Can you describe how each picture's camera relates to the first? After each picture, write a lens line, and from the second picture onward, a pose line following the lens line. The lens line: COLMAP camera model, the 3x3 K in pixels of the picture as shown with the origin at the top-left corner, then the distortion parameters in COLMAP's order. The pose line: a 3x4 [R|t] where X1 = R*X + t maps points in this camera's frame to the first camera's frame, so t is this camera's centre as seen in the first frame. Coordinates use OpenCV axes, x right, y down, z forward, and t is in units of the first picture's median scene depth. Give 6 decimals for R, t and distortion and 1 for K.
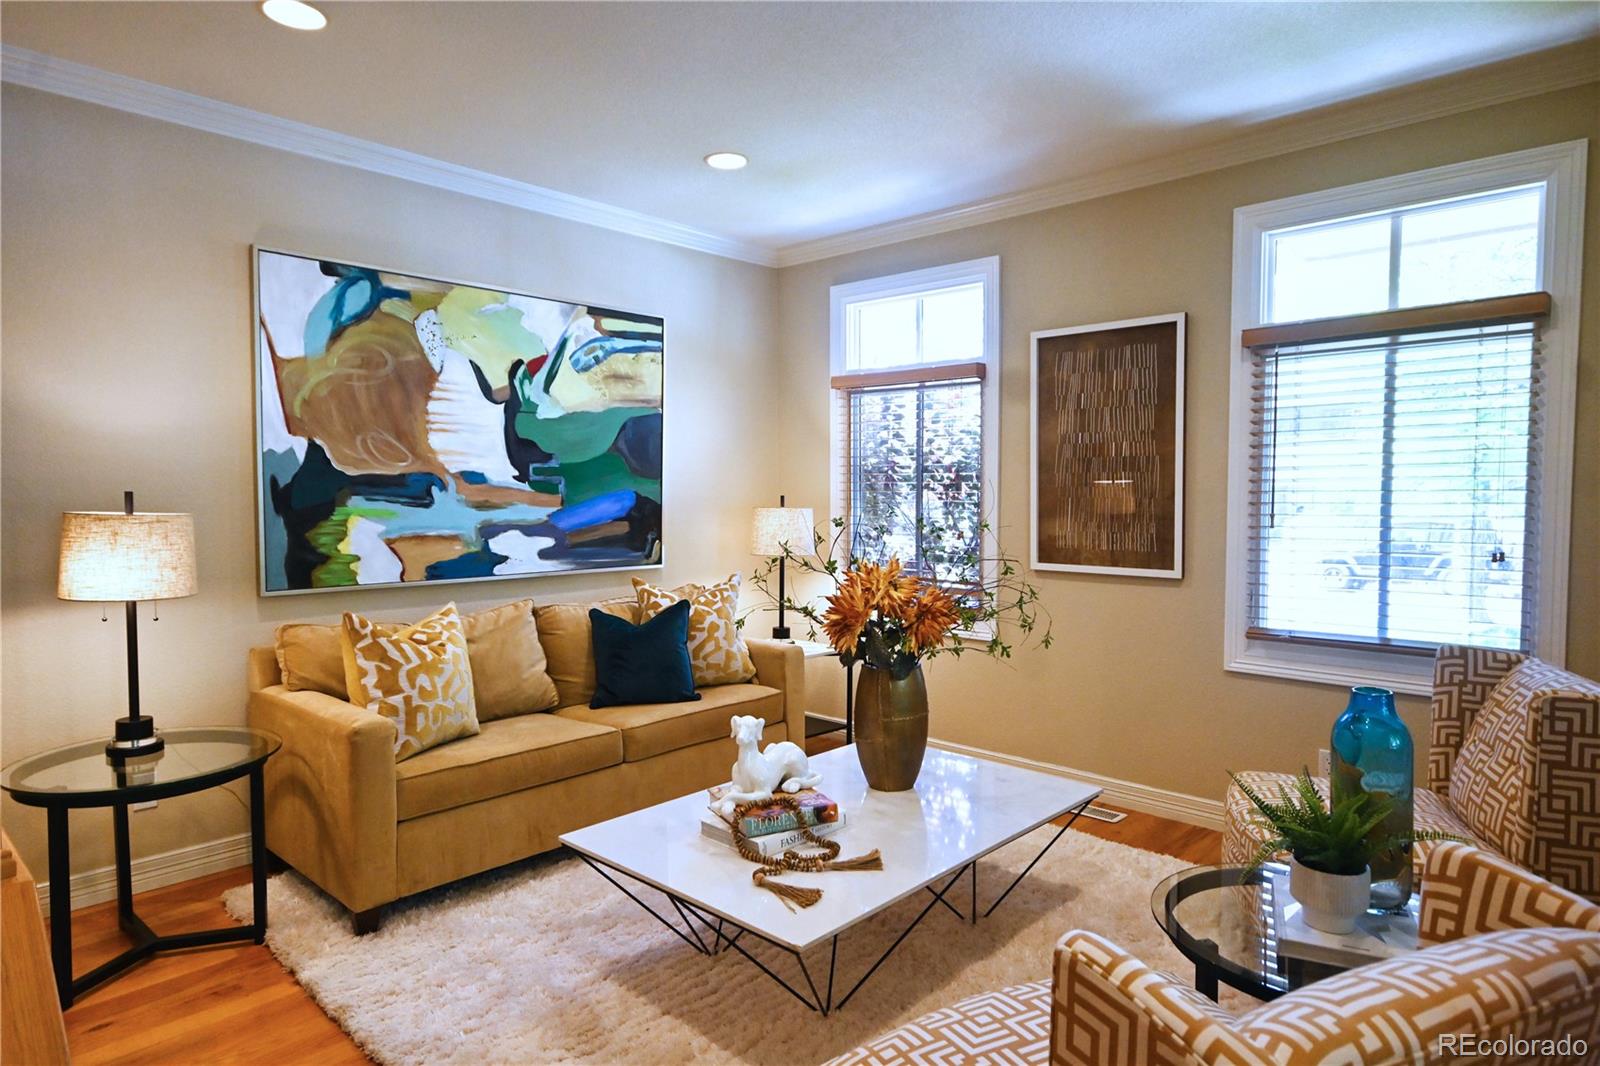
lens RADIAL K [[947.9, 0, 802.2], [0, 947.9, 537.9], [0, 0, 1]] dist [0.019797, 0.000731]
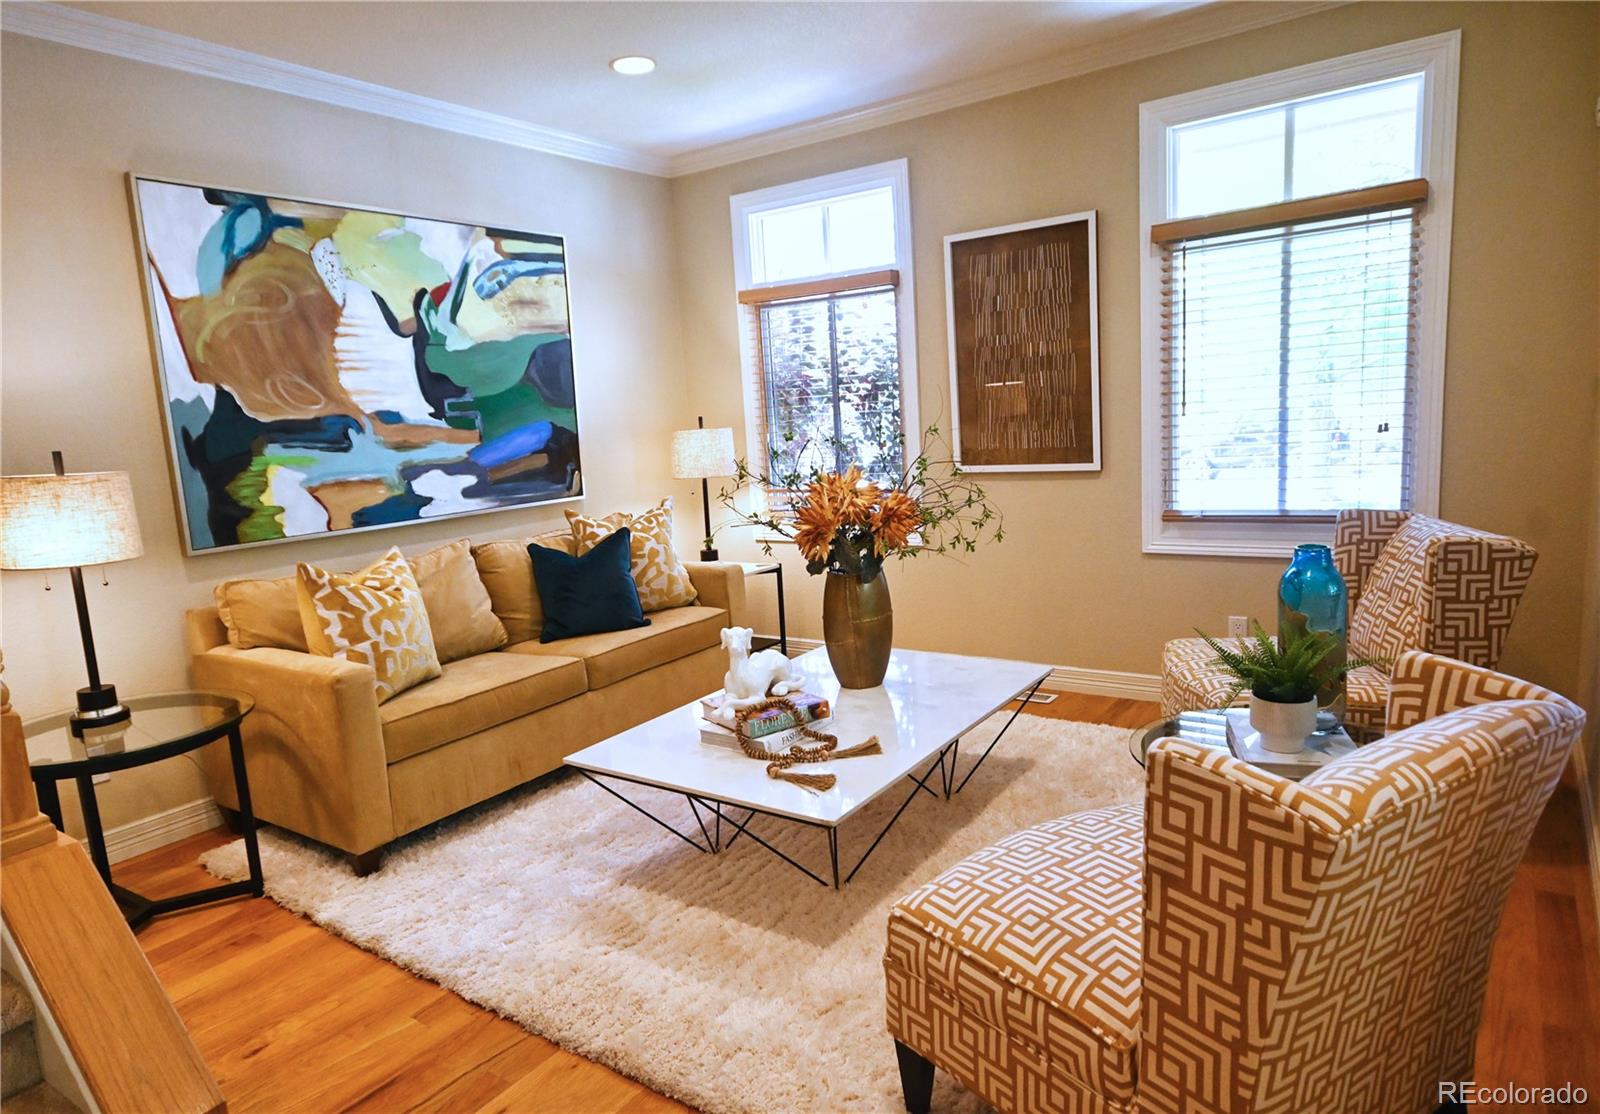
lens RADIAL K [[981.2, 0, 796.7], [0, 981.2, 558.6], [0, 0, 1]] dist [0.009261, 0.014146]
pose [[0.989165, -0.082168, 0.121656, -0.094131], [0.069769, 0.992243, 0.102892, 0.005549], [-0.129167, -0.093289, 0.987225, -0.051394]]
